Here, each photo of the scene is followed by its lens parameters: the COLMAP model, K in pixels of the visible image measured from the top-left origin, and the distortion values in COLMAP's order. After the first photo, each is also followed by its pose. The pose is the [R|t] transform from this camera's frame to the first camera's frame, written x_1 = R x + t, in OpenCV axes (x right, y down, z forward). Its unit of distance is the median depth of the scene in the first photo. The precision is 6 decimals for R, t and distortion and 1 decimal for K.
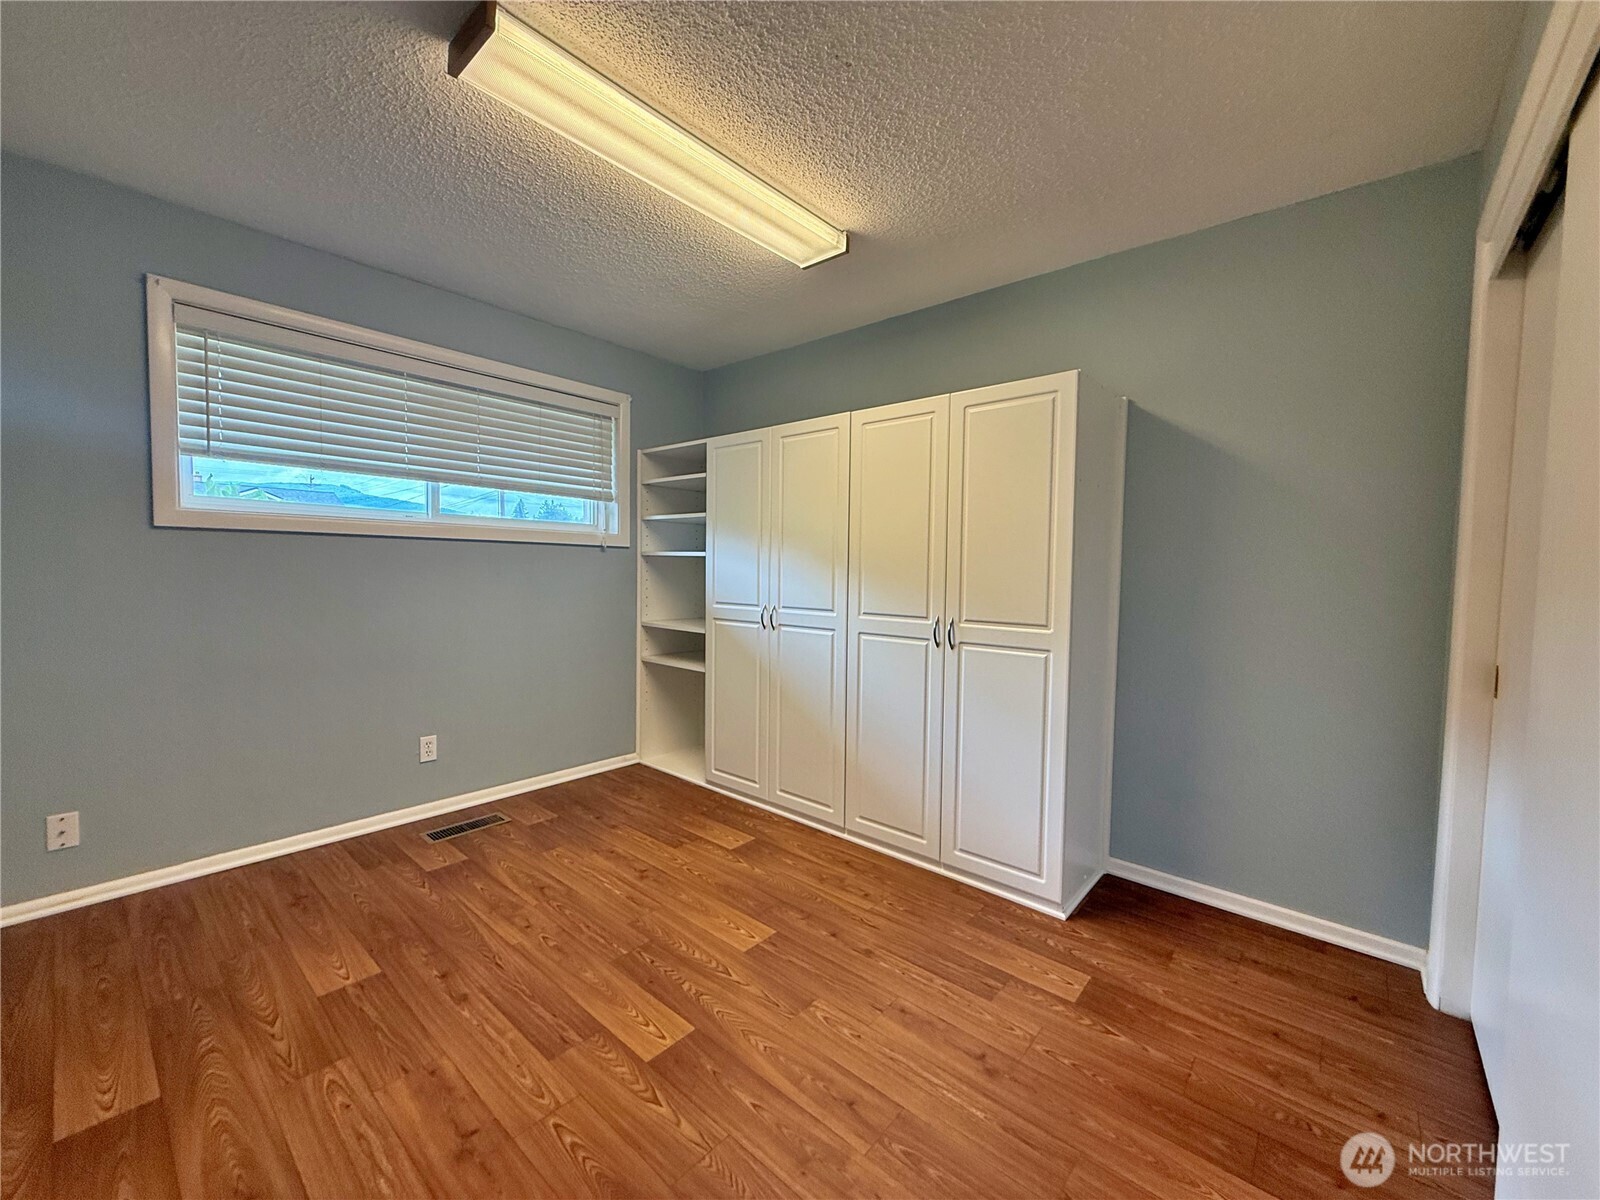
lens RADIAL K [[642.7, 0, 796.1], [0, 642.7, 601.9], [0, 0, 1]] dist [-0.000436, -0.000062]
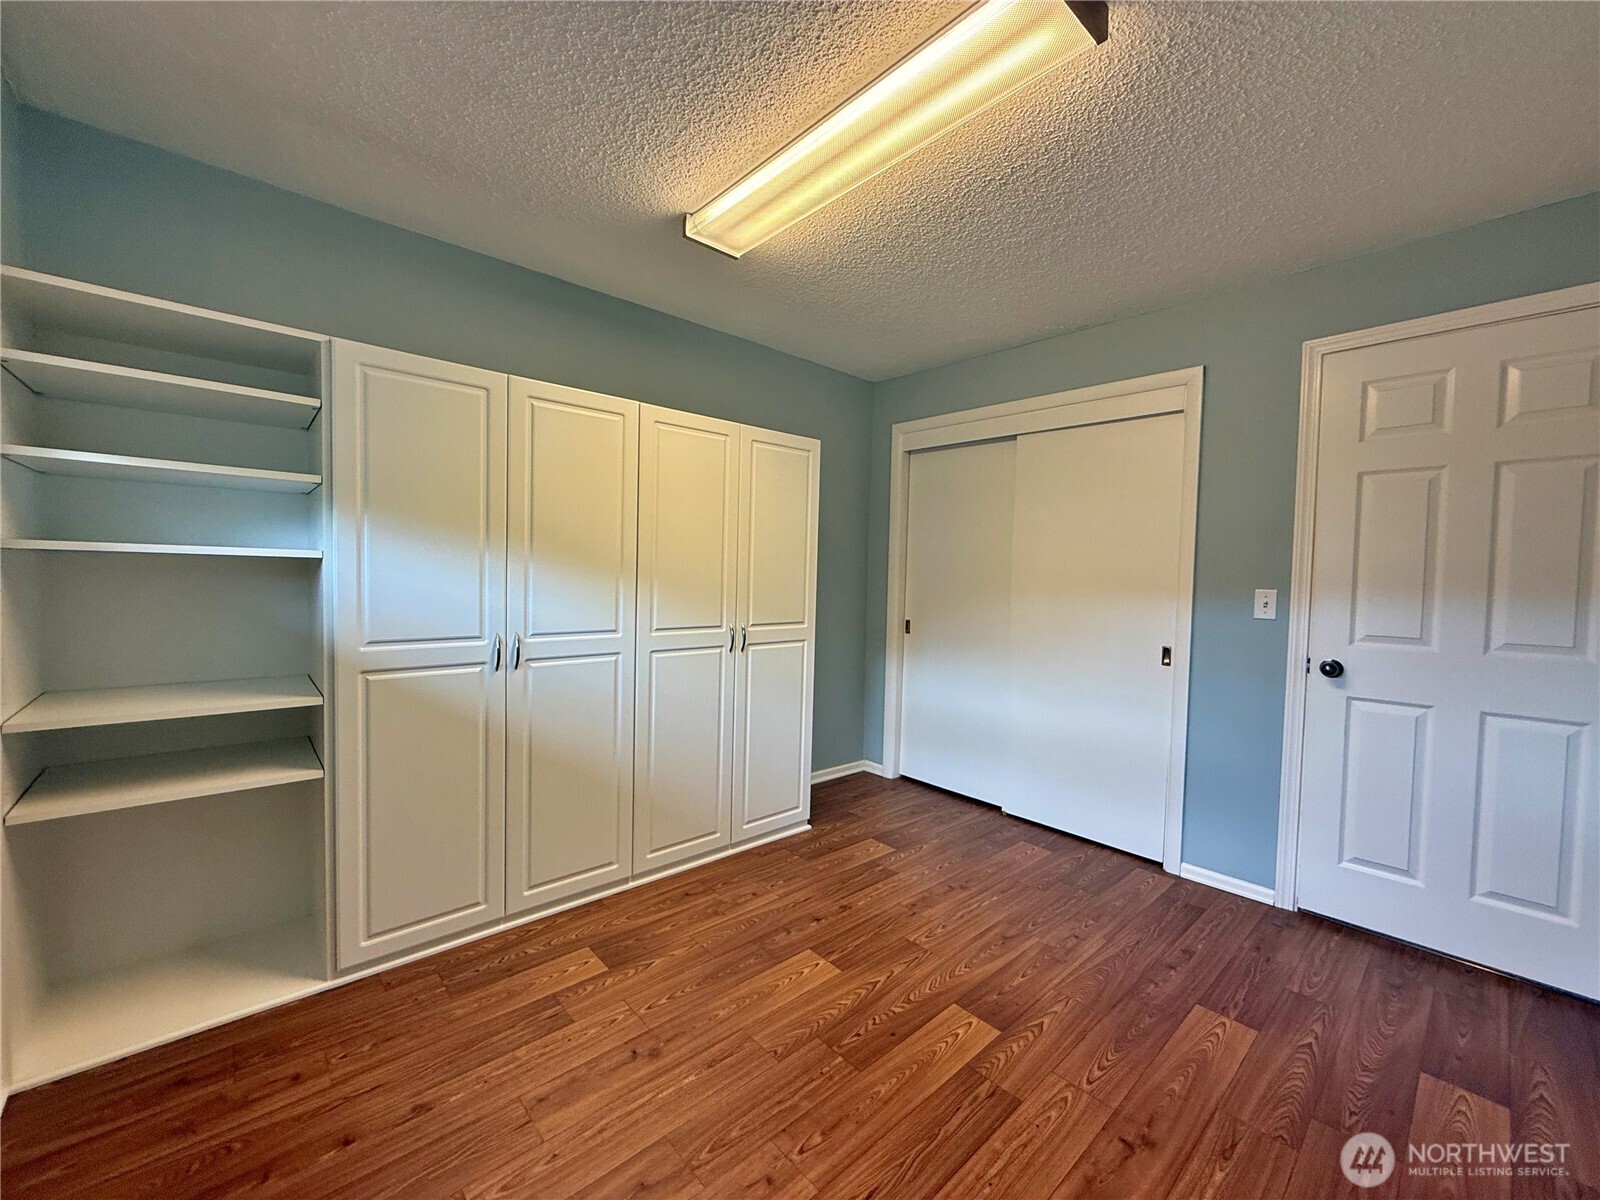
lens RADIAL K [[644.5, 0, 796.9], [0, 644.5, 576.5], [0, 0, 1]] dist [0.029070, -0.013050]
pose [[0.111519, -0.015892, 0.993635, -0.912128], [0.031946, 0.999413, 0.012399, -0.073120], [-0.993249, 0.030360, 0.111961, 0.783276]]
